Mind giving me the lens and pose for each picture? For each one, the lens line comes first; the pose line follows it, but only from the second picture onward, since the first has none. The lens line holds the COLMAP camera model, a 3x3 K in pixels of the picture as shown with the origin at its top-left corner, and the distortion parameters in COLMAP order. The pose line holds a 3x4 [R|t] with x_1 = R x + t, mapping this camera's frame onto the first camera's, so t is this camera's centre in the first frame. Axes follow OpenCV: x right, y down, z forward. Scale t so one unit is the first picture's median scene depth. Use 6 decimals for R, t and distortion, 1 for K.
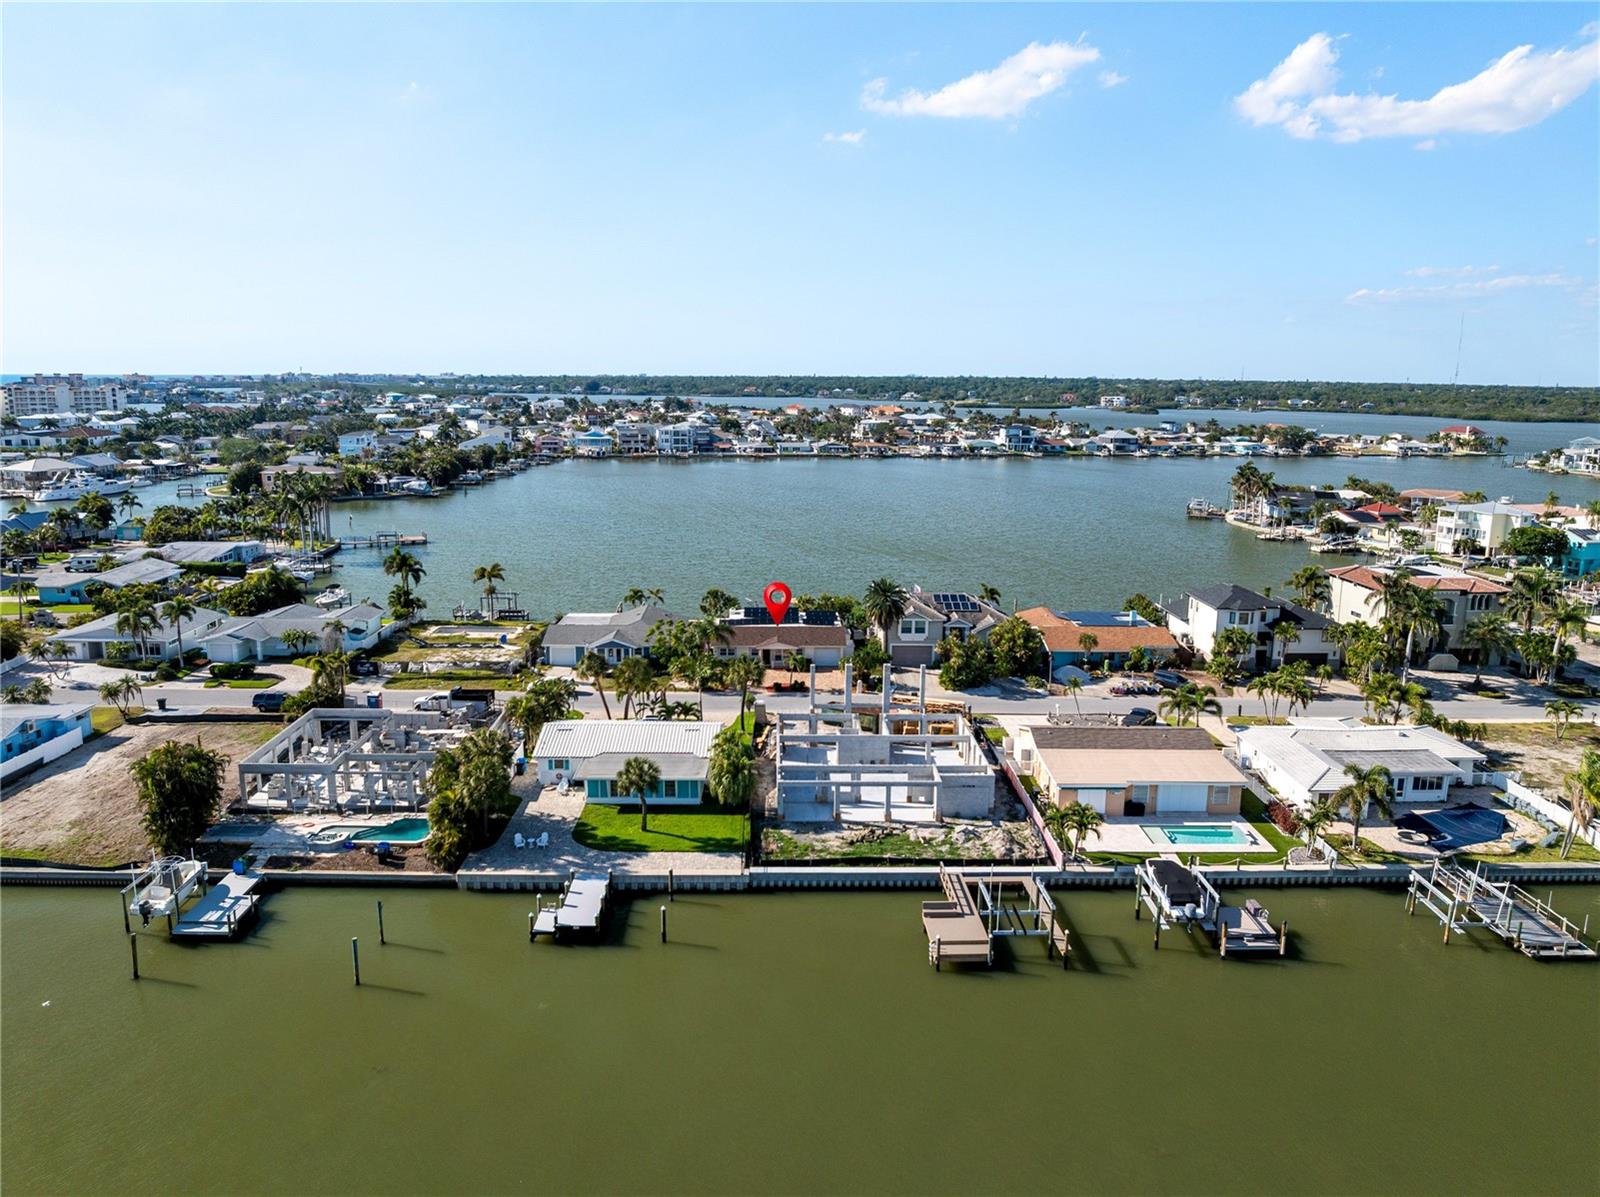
lens RADIAL K [[1123.6, 0, 798.1], [0, 1123.6, 596.7], [0, 0, 1]] dist [-0.037599, 0.005935]
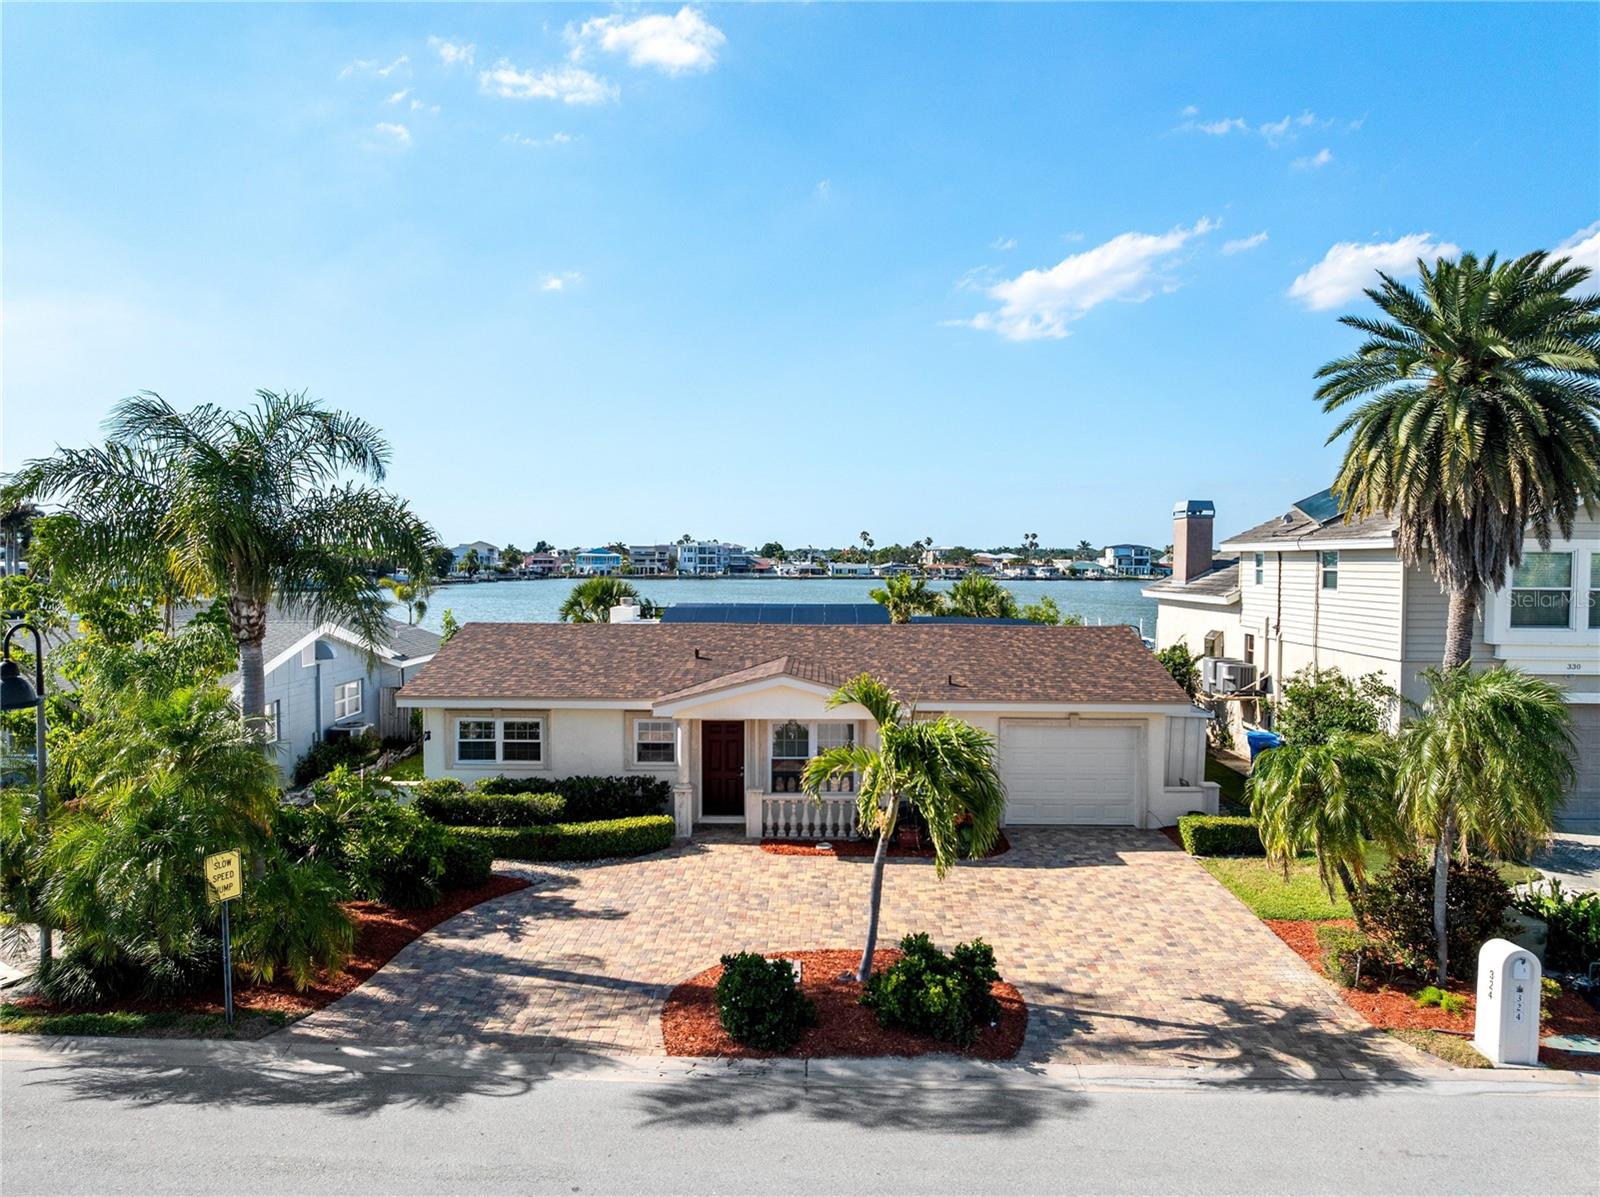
lens RADIAL K [[1123.6, 0, 798.1], [0, 1123.6, 596.7], [0, 0, 1]] dist [-0.037599, 0.005935]
pose [[0.998860, -0.003150, -0.047636, -0.002298], [-0.004506, 0.987146, -0.159760, 0.014641], [0.047527, 0.159793, 0.986006, 0.220914]]
